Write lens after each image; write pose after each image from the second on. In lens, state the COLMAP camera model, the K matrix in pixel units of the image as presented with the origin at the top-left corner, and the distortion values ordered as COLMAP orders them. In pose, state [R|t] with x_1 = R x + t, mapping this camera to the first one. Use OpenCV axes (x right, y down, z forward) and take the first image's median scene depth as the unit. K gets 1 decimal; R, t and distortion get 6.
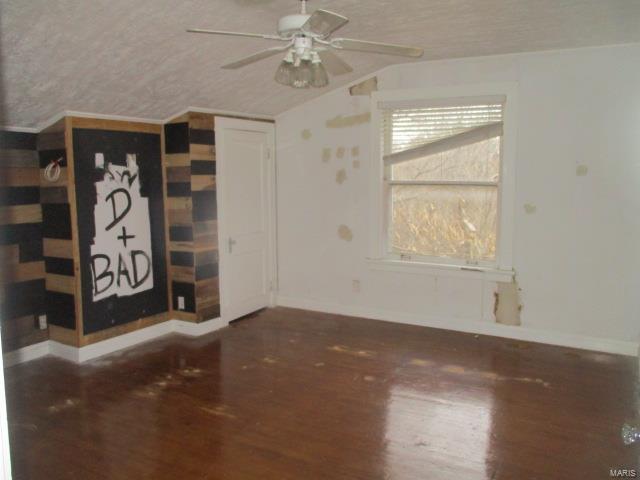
lens RADIAL K [[542.9, 0, 314.6], [0, 542.9, 237.8], [0, 0, 1]] dist [-0.011994, -0.025678]
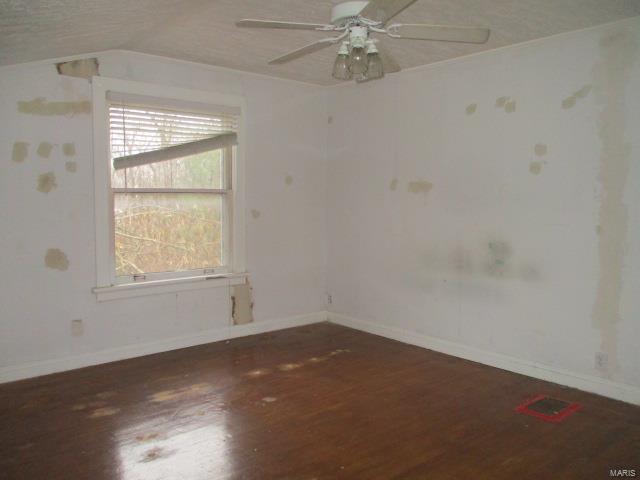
lens RADIAL K [[542.9, 0, 315.2], [0, 542.9, 242.1], [0, 0, 1]] dist [-0.011994, -0.025678]
pose [[0.354738, -0.075092, 0.931945, -0.558209], [0.114156, 0.992791, 0.036542, -0.021101], [-0.927971, 0.093424, 0.360753, 0.458701]]
